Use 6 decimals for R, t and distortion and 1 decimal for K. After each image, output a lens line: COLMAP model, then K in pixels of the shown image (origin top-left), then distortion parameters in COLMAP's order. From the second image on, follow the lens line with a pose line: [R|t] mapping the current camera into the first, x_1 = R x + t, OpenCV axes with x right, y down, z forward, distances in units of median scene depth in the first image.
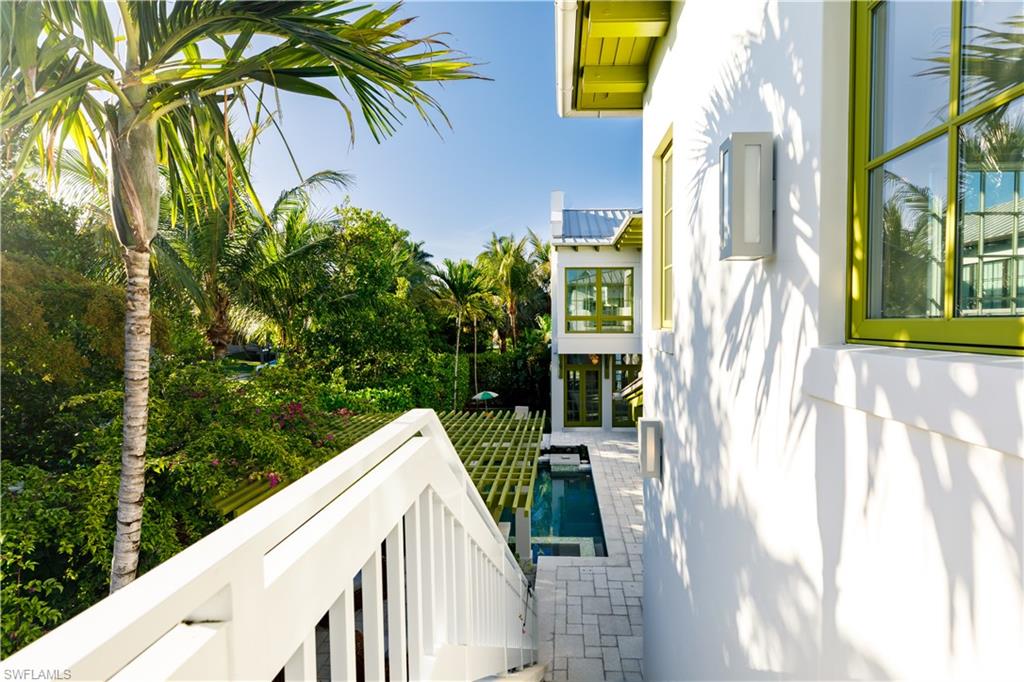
lens RADIAL K [[484.8, 0, 512.0], [0, 484.8, 341.0], [0, 0, 1]] dist [-0.000035, 0.000115]
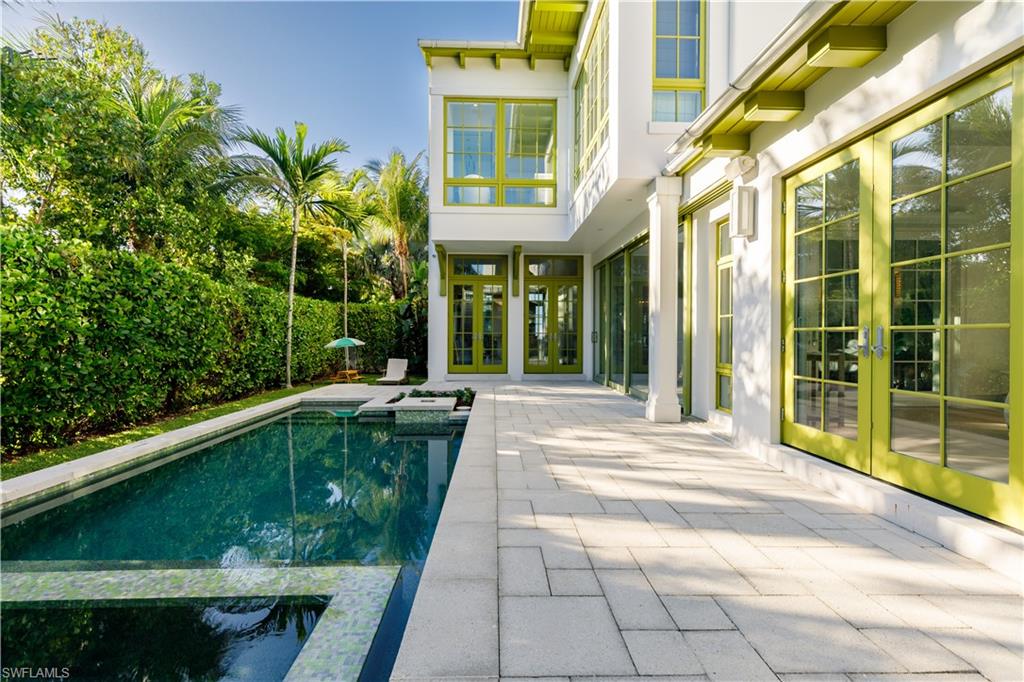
lens RADIAL K [[457.0, 0, 506.6], [0, 457.0, 341.4], [0, 0, 1]] dist [0.001289, 0.000395]
pose [[0.991489, 0.006758, 0.130014, 0.105820], [-0.002688, 0.999501, -0.031460, 0.155820], [-0.130161, 0.030842, 0.991013, 0.402499]]
